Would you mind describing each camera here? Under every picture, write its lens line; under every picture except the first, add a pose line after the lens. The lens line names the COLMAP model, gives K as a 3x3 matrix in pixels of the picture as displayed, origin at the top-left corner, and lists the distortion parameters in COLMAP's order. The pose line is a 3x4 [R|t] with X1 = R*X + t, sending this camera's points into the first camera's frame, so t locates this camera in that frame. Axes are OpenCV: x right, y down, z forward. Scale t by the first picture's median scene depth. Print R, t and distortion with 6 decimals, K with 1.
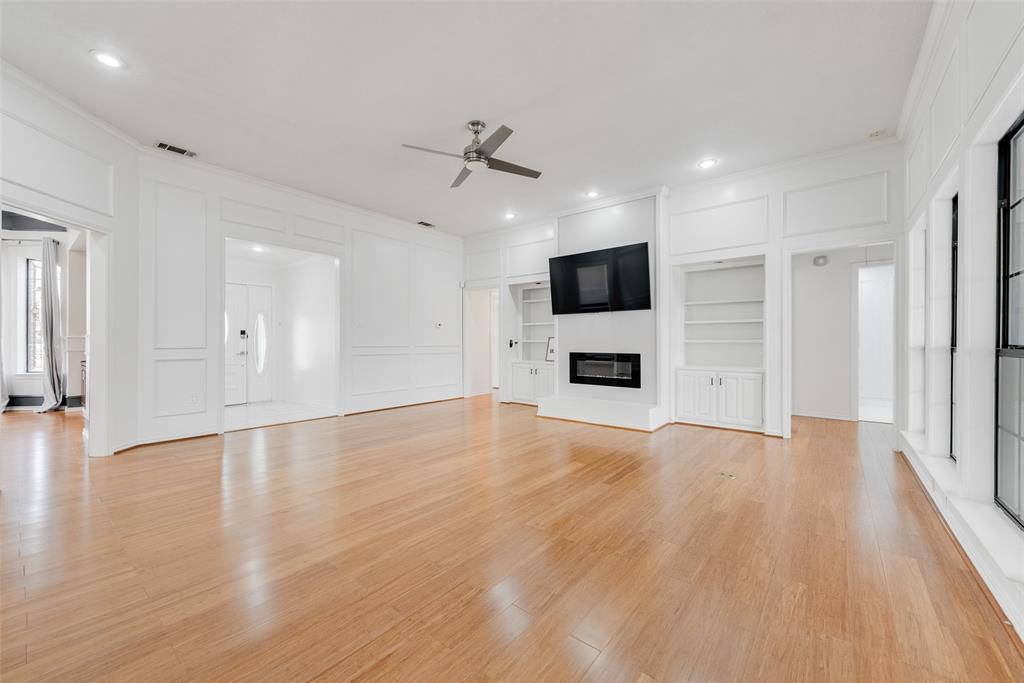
lens RADIAL K [[398.9, 0, 511.4], [0, 398.9, 341.2], [0, 0, 1]] dist [0.010476, -0.000273]
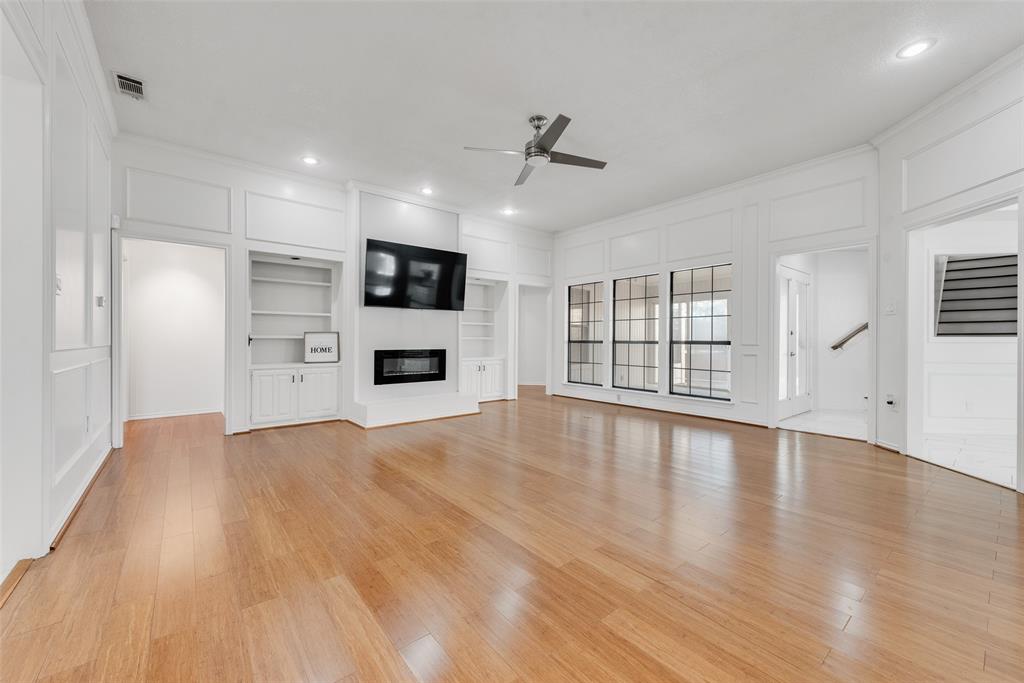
lens RADIAL K [[398.9, 0, 507.7], [0, 398.9, 339.4], [0, 0, 1]] dist [0.010476, -0.000273]
pose [[0.220913, 0.002022, 0.975291, -0.701931], [-0.005654, 0.999984, -0.000793, 0.003583], [-0.975277, -0.005339, 0.220921, 0.559658]]
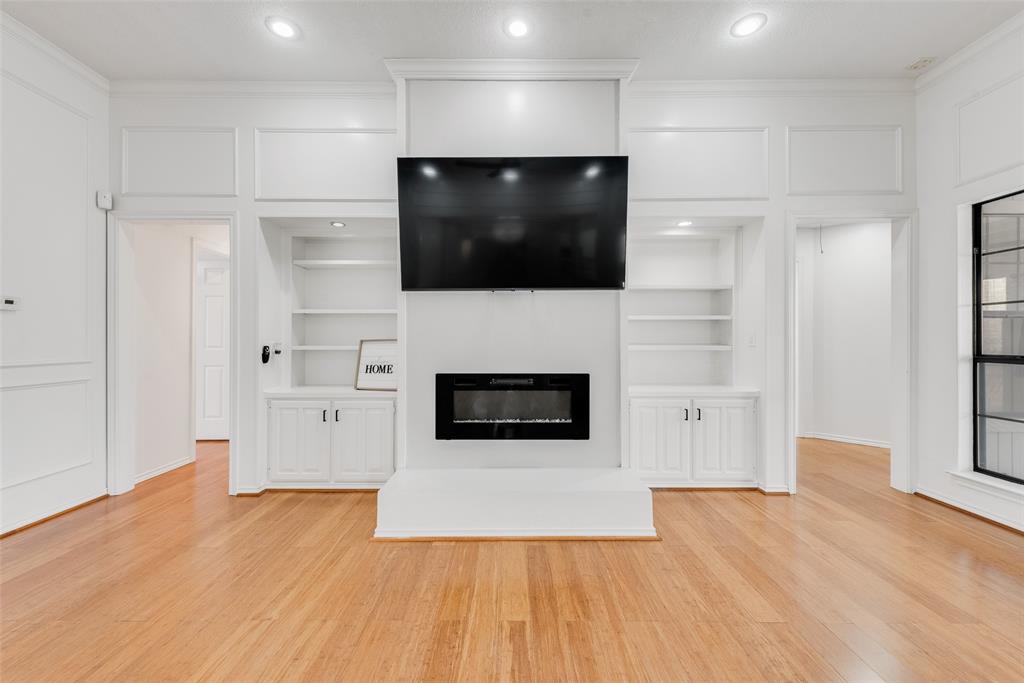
lens RADIAL K [[398.9, 0, 507.3], [0, 398.9, 337.3], [0, 0, 1]] dist [0.010476, -0.000273]
pose [[0.780304, 0.002459, 0.625395, -0.087549], [-0.001184, 0.999996, -0.002454, -0.014832], [-0.625399, 0.001174, 0.780304, 0.629785]]
